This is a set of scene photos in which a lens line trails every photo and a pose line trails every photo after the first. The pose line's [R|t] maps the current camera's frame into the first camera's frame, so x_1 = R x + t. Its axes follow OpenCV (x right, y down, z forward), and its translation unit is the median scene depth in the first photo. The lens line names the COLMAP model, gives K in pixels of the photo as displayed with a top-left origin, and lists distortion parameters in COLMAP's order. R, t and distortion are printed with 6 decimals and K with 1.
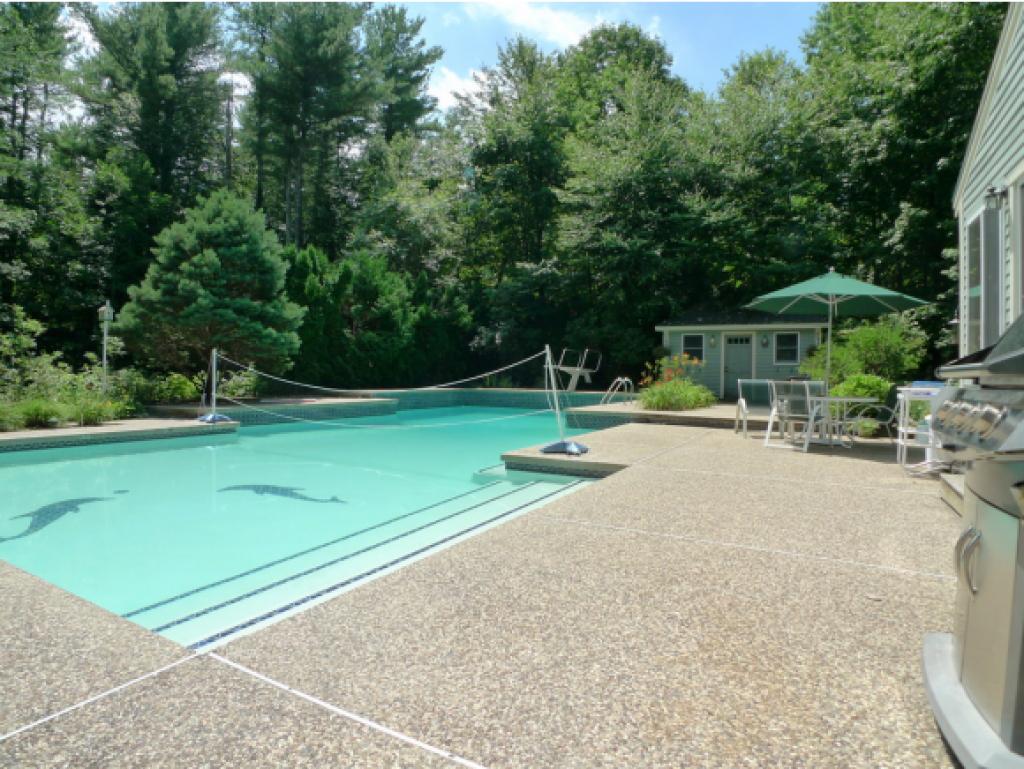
lens RADIAL K [[624.2, 0, 510.0], [0, 624.2, 388.5], [0, 0, 1]] dist [-0.057898, -0.002735]
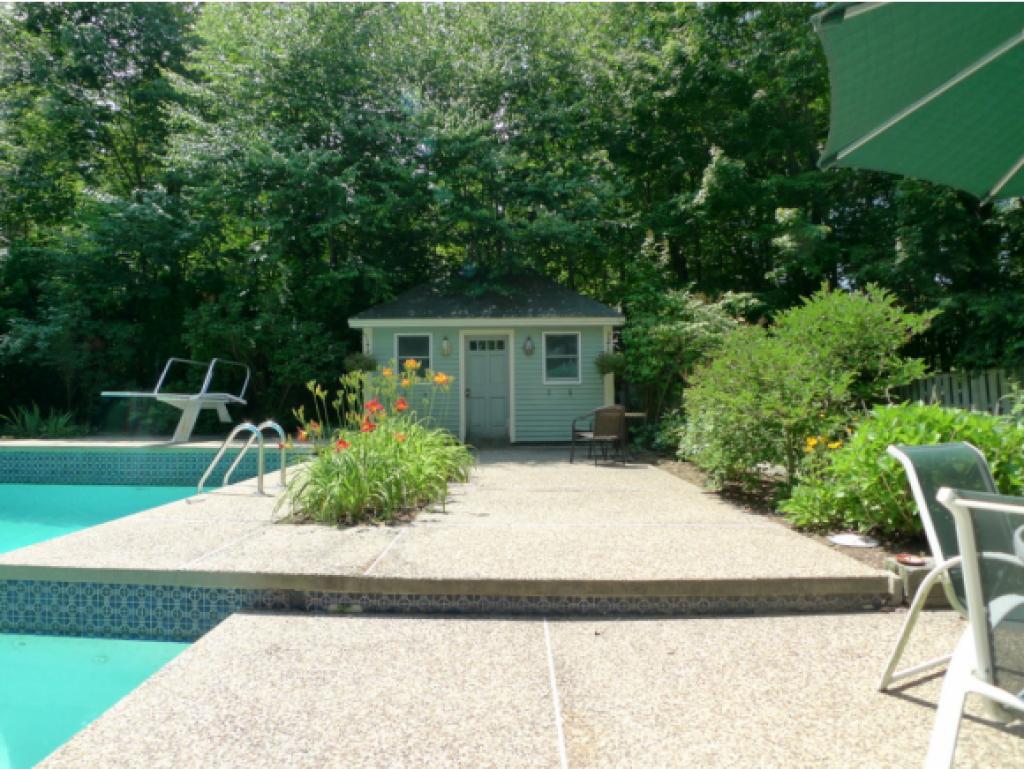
lens RADIAL K [[624.2, 0, 512.1], [0, 624.2, 389.0], [0, 0, 1]] dist [-0.057898, -0.002735]
pose [[0.893008, -0.013051, 0.449852, 0.117285], [0.027502, 0.999294, -0.025603, -0.017948], [-0.449200, 0.035235, 0.892736, 0.451447]]
